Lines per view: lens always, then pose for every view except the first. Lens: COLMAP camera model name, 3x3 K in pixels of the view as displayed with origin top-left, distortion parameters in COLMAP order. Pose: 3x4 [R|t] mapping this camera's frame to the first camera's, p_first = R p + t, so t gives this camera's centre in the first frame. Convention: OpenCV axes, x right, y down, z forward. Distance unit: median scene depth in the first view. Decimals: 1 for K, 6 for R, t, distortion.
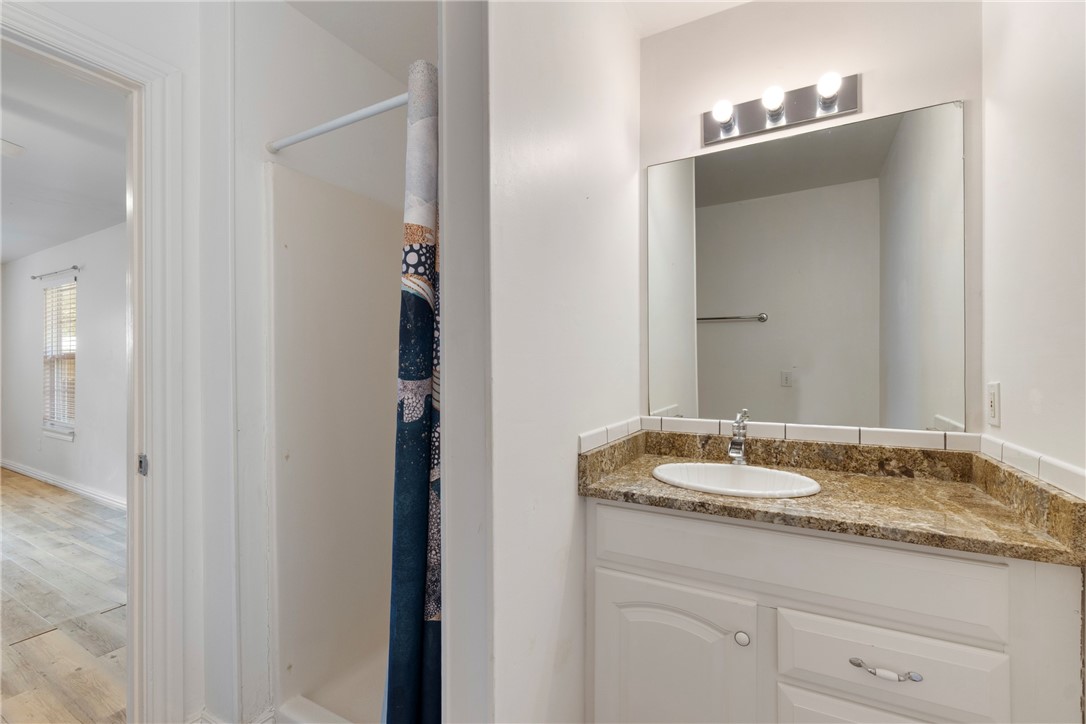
lens RADIAL K [[470.9, 0, 541.7], [0, 470.9, 363.9], [0, 0, 1]] dist [-0.005867, 0.000838]
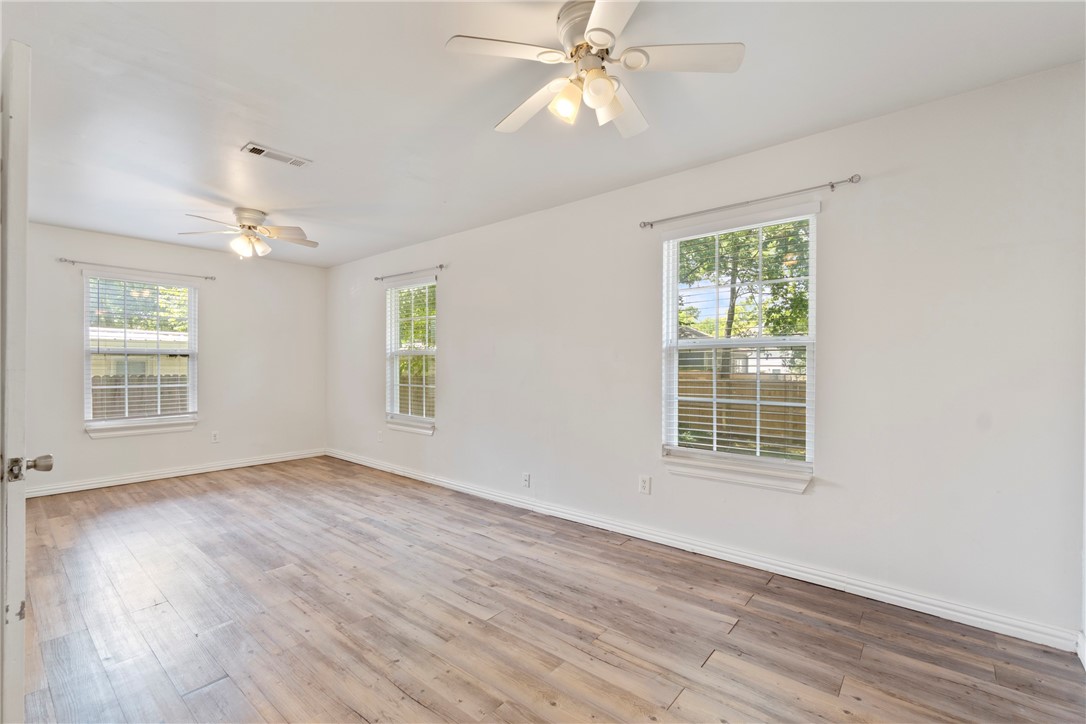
lens RADIAL K [[470.9, 0, 544.5], [0, 470.9, 364.7], [0, 0, 1]] dist [-0.005867, 0.000838]
pose [[0.983718, 0.006602, -0.179597, -0.795956], [-0.005687, 0.999968, 0.005606, 0.002639], [0.179628, -0.004493, 0.983724, 0.024807]]
